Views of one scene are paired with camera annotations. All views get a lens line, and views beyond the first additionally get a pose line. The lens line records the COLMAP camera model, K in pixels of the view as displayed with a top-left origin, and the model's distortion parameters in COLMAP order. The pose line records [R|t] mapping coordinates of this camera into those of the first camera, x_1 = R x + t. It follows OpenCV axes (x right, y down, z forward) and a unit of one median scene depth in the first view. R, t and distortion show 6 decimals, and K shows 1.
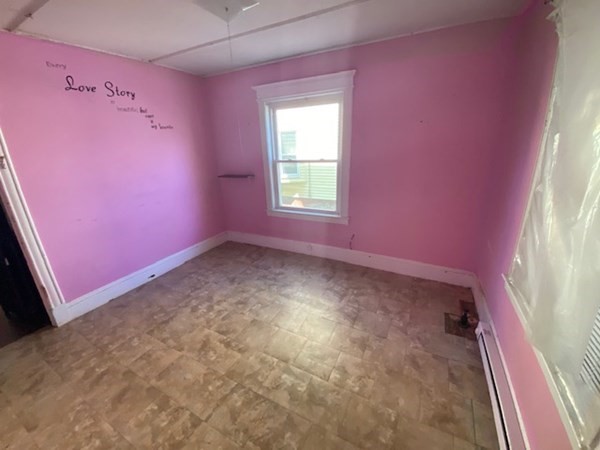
lens RADIAL K [[242.3, 0, 300.0], [0, 242.3, 225.0], [0, 0, 1]] dist [0.018201, -0.018325]
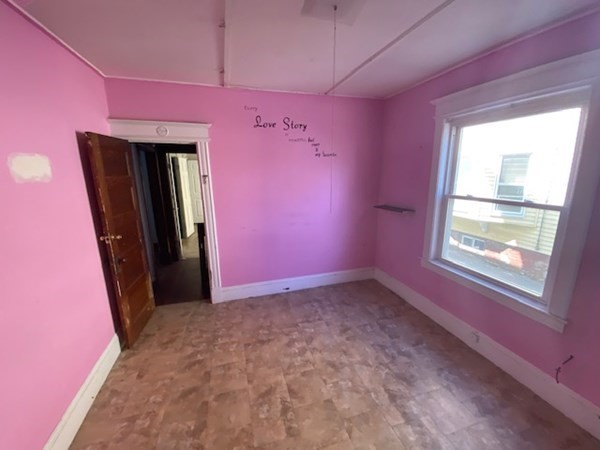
lens RADIAL K [[242.3, 0, 300.0], [0, 242.3, 225.0], [0, 0, 1]] dist [0.018201, -0.018325]
pose [[0.686365, 0.189649, -0.702094, 0.150711], [-0.246513, 0.968918, 0.020733, -0.114666], [0.684203, 0.158845, 0.711782, 0.258566]]
